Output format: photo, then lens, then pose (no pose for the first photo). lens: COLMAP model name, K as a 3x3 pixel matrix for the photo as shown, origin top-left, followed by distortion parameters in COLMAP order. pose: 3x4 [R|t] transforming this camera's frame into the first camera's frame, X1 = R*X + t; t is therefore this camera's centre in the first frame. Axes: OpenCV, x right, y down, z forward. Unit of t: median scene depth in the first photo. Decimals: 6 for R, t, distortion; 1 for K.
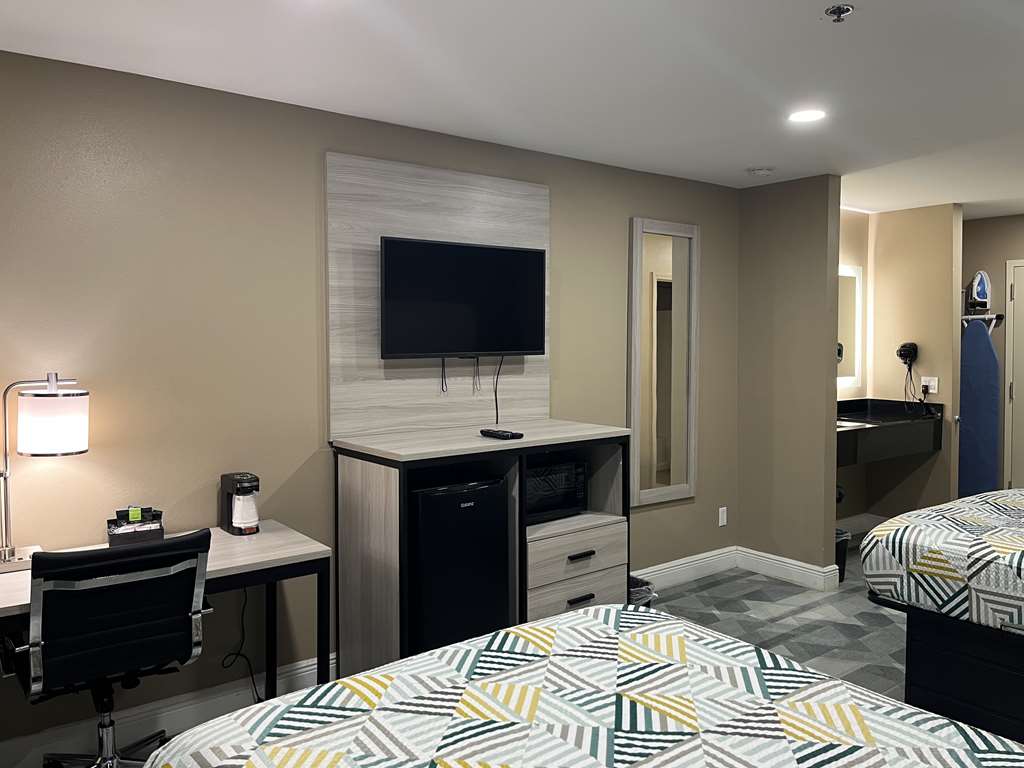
lens RADIAL K [[770.0, 0, 513.2], [0, 770.0, 356.9], [0, 0, 1]] dist [0.006602, 0.000783]
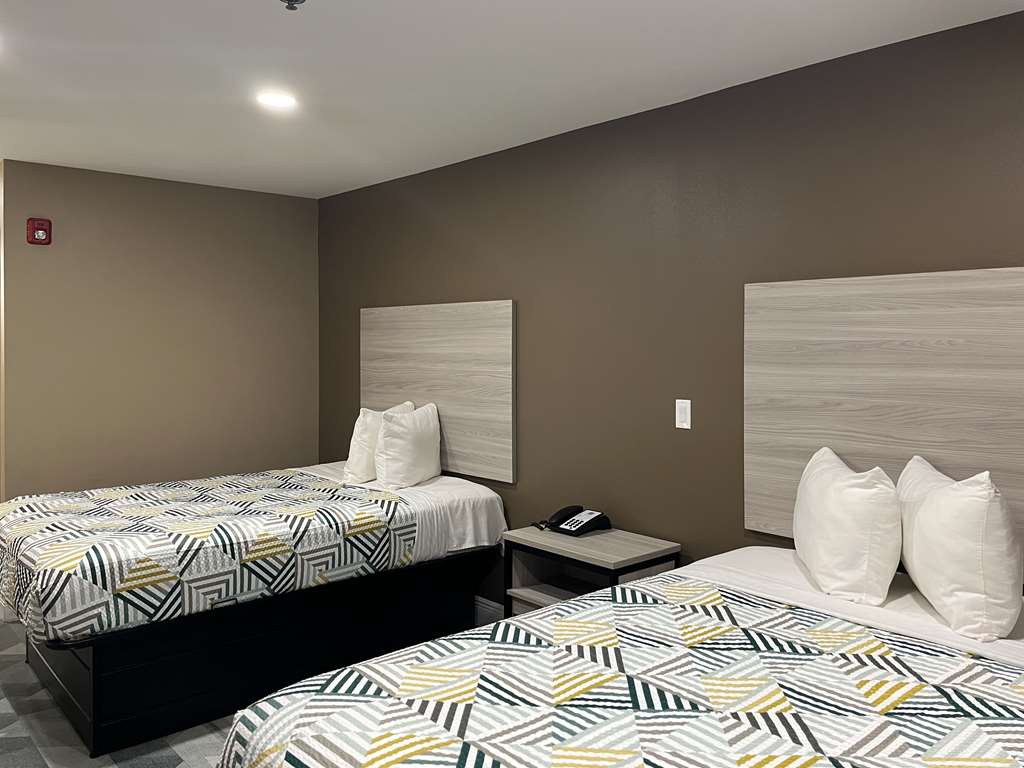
lens RADIAL K [[818.2, 0, 512.0], [0, 818.2, 384.0], [0, 0, 1]] dist [0.028249, -0.004490]
pose [[-0.067310, -0.055423, 0.996192, -0.460797], [0.025188, 0.998043, 0.057228, -0.005432], [-0.997414, 0.028944, -0.065782, 0.616317]]
